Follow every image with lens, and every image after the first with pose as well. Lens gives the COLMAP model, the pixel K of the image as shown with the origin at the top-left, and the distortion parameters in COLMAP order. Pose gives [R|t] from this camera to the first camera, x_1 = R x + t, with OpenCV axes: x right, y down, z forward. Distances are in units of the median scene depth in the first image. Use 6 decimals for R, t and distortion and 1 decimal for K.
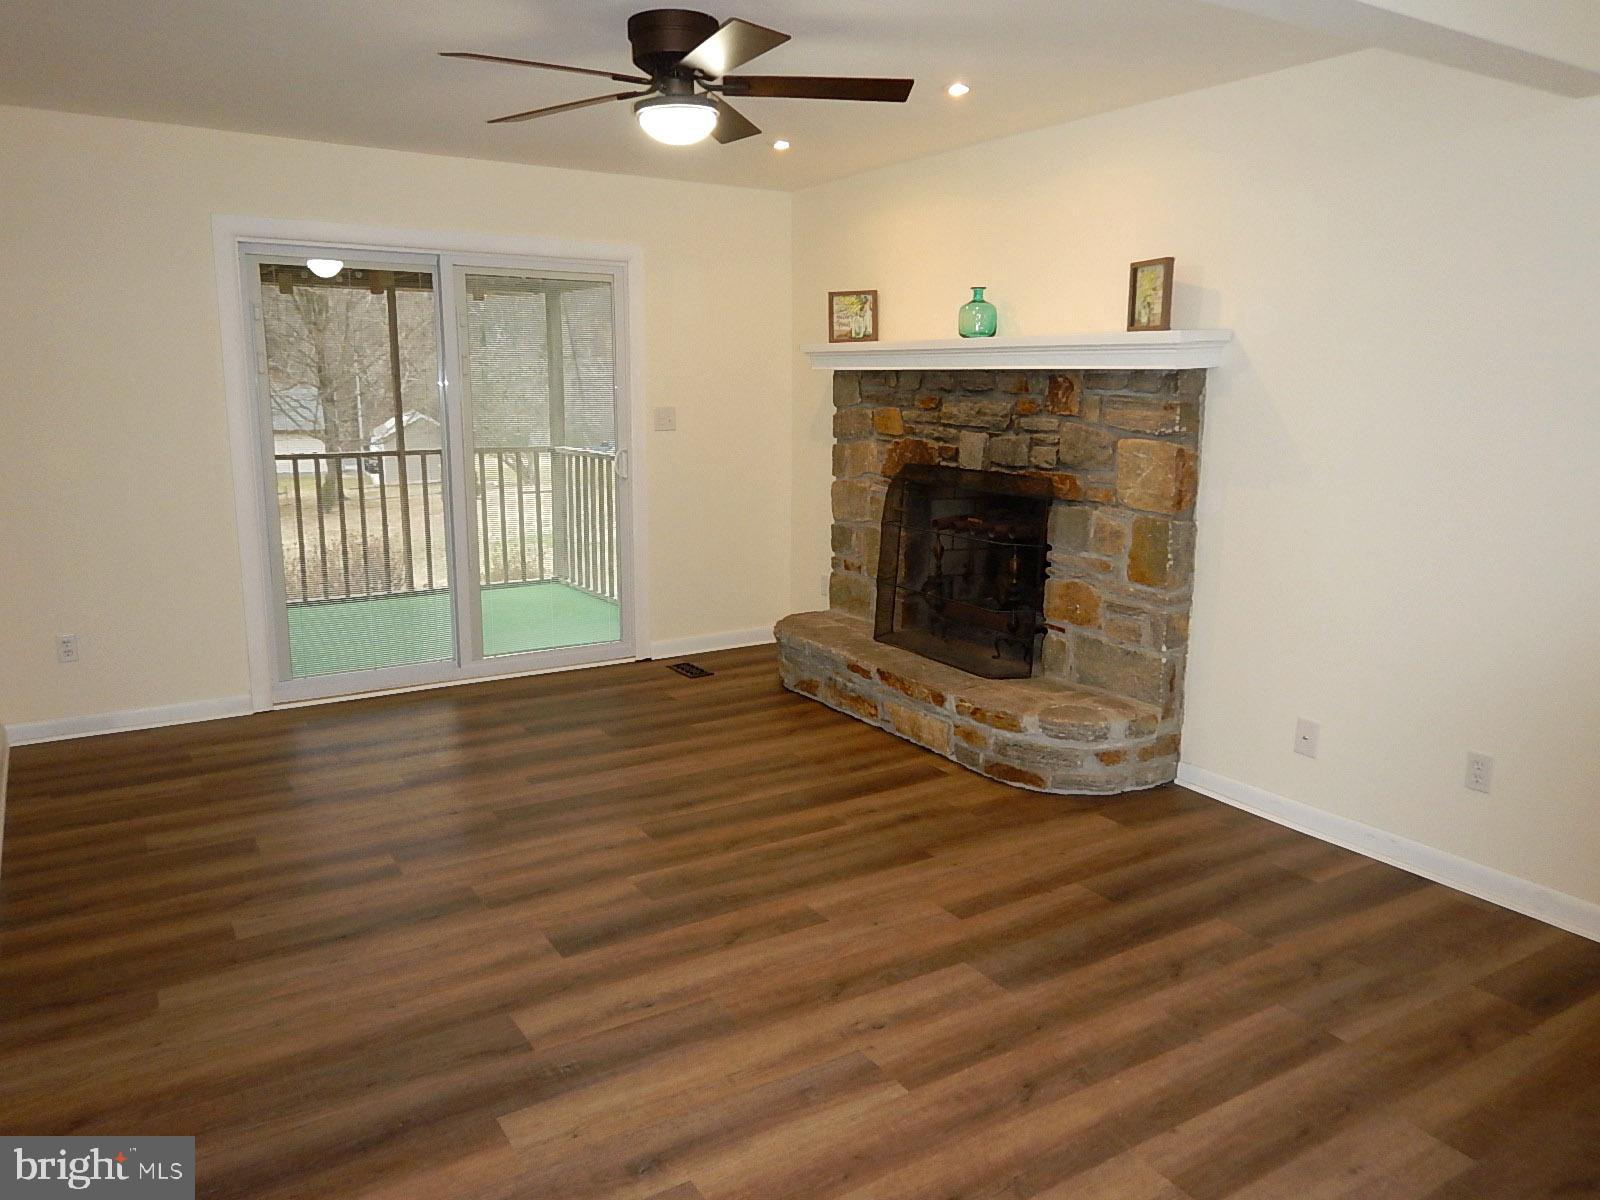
lens RADIAL K [[1140.8, 0, 799.9], [0, 1140.8, 595.8], [0, 0, 1]] dist [0.000021, -0.005119]
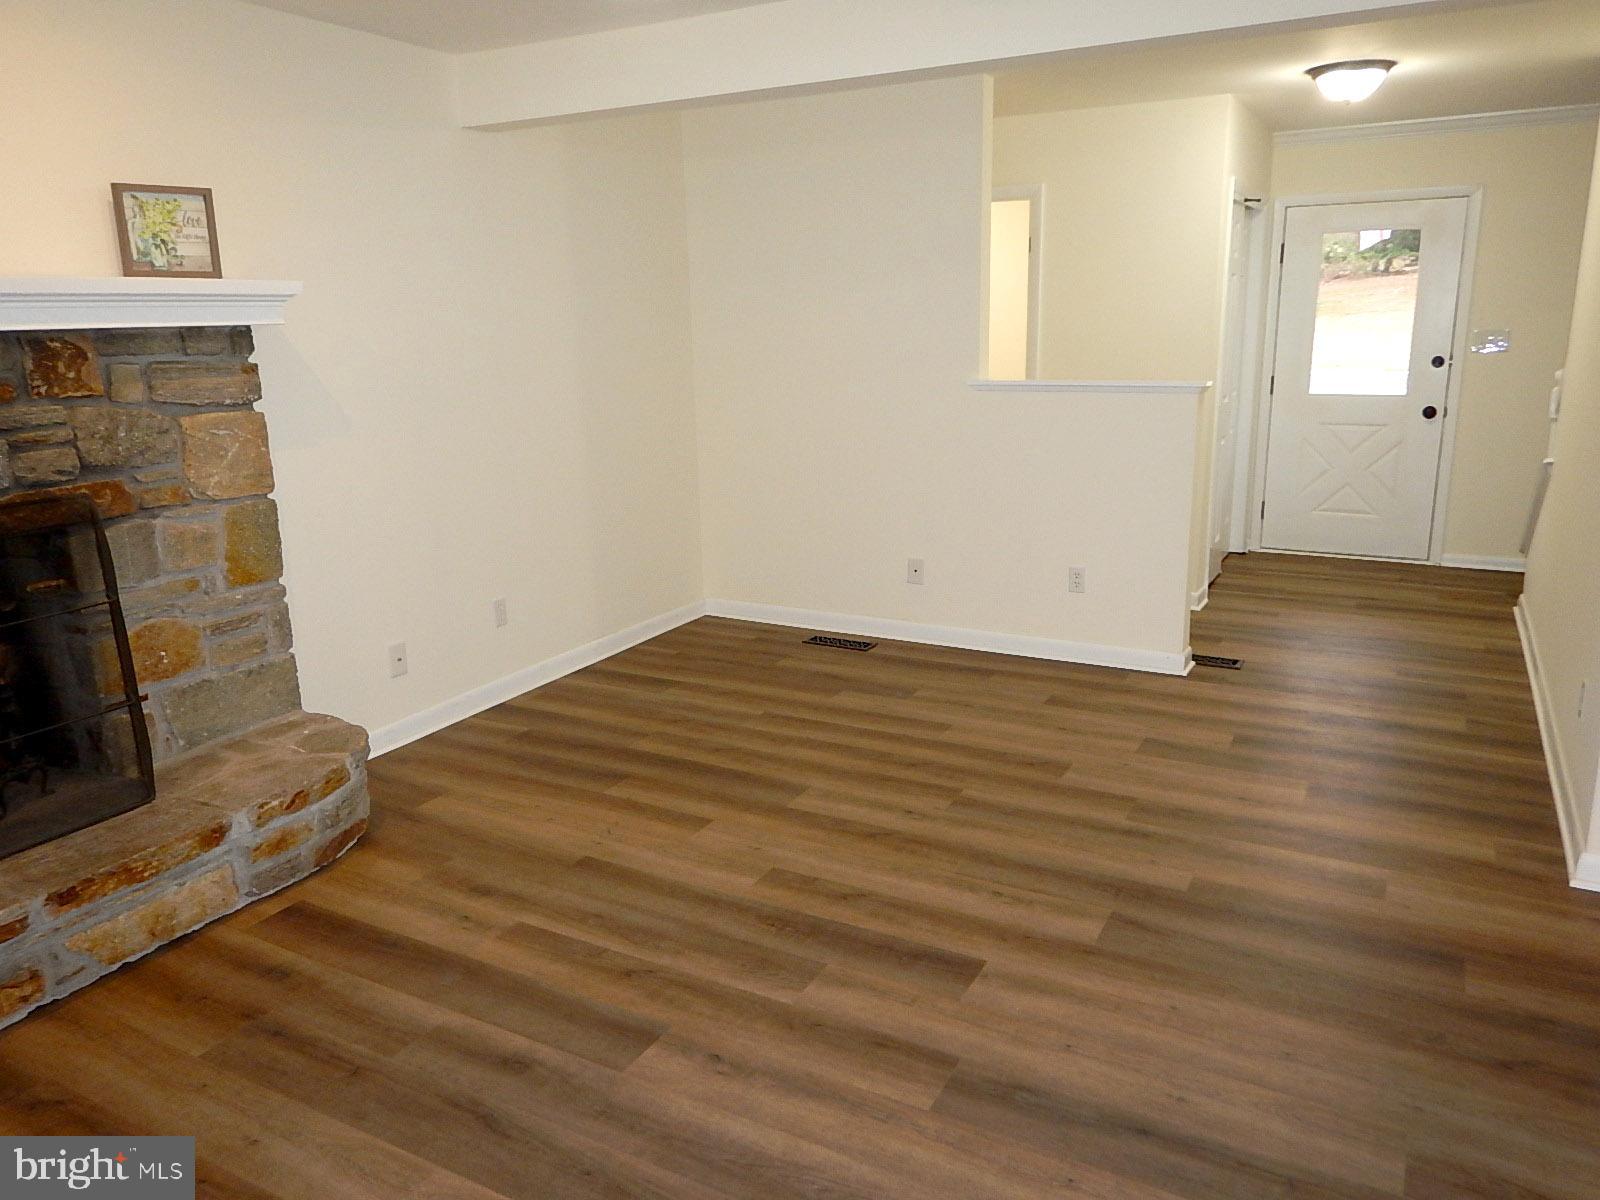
lens RADIAL K [[1140.8, 0, 799.9], [0, 1140.8, 595.8], [0, 0, 1]] dist [0.000021, -0.005119]
pose [[-0.482987, -0.207661, 0.850647, -0.624546], [0.182882, 0.926123, 0.329925, -0.210777], [-0.856316, 0.314917, -0.409328, 1.029276]]
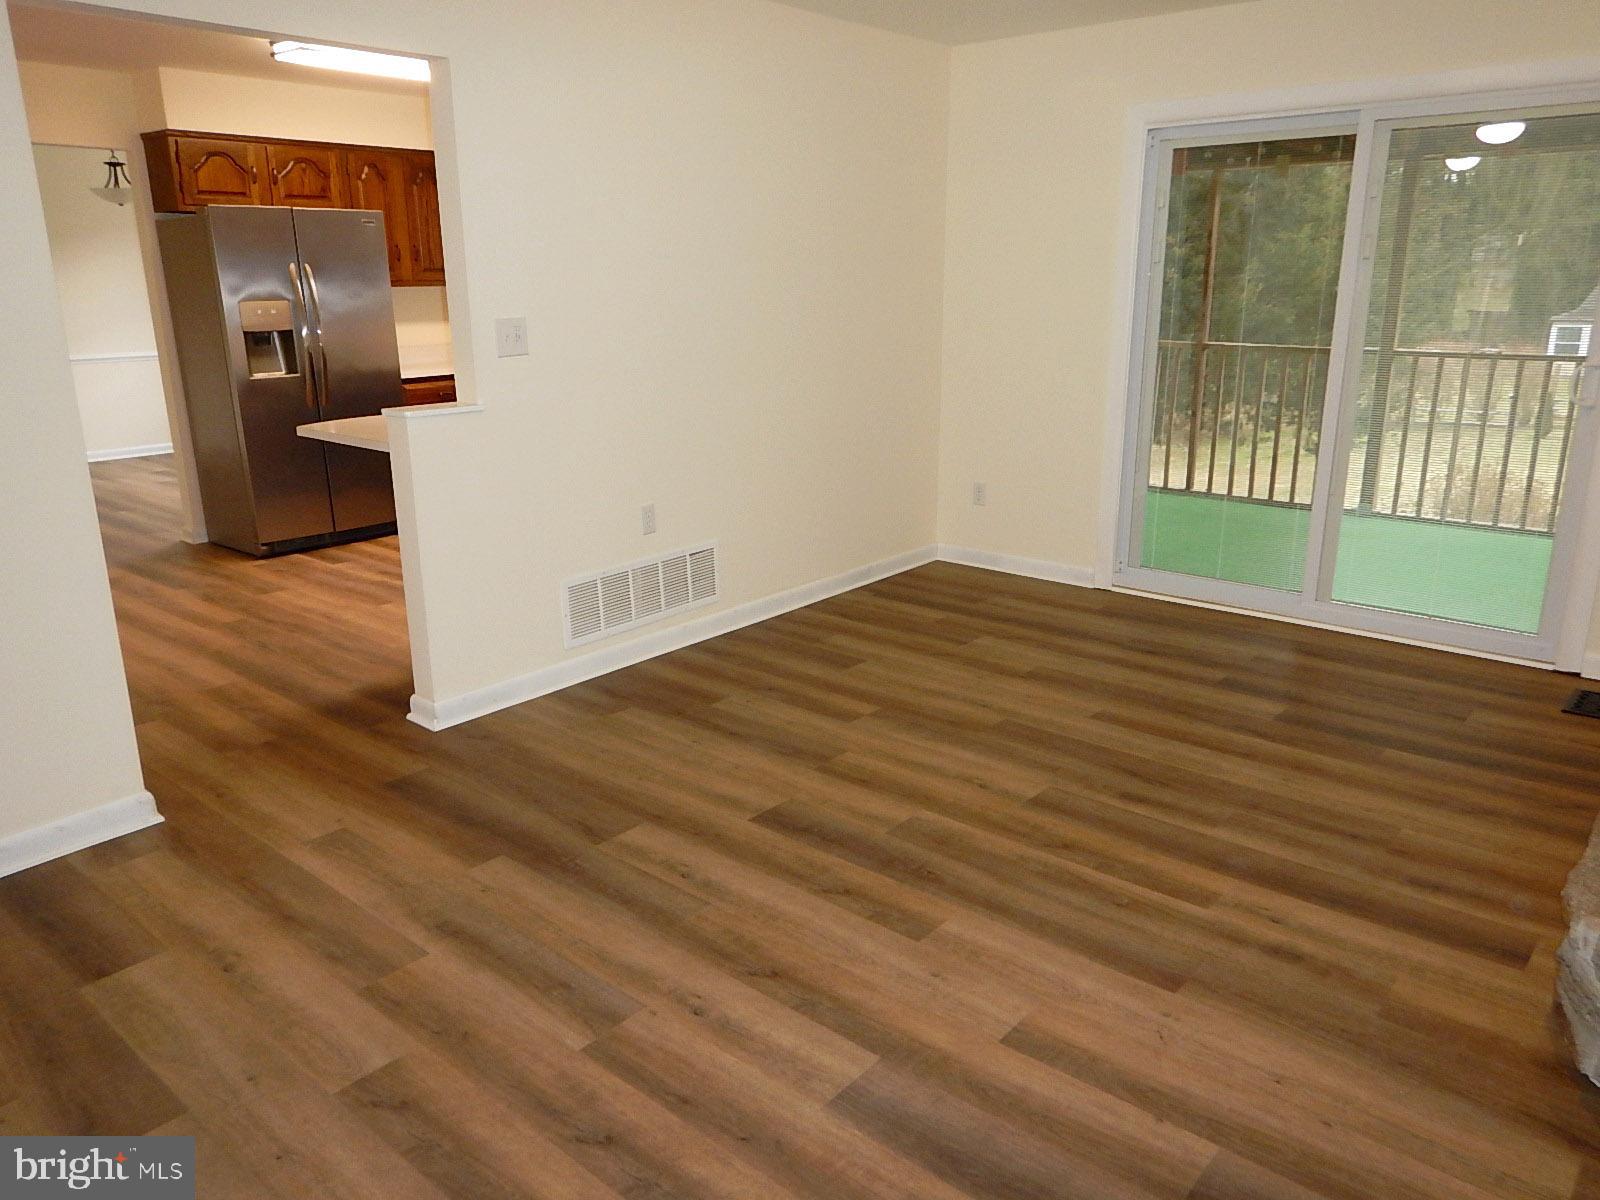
lens RADIAL K [[1140.8, 0, 799.9], [0, 1140.8, 595.8], [0, 0, 1]] dist [0.000021, -0.005119]
pose [[0.295140, 0.252849, -0.921390, 0.535713], [-0.169262, 0.962932, 0.210031, -0.084770], [0.940342, 0.093968, 0.326998, 0.492852]]
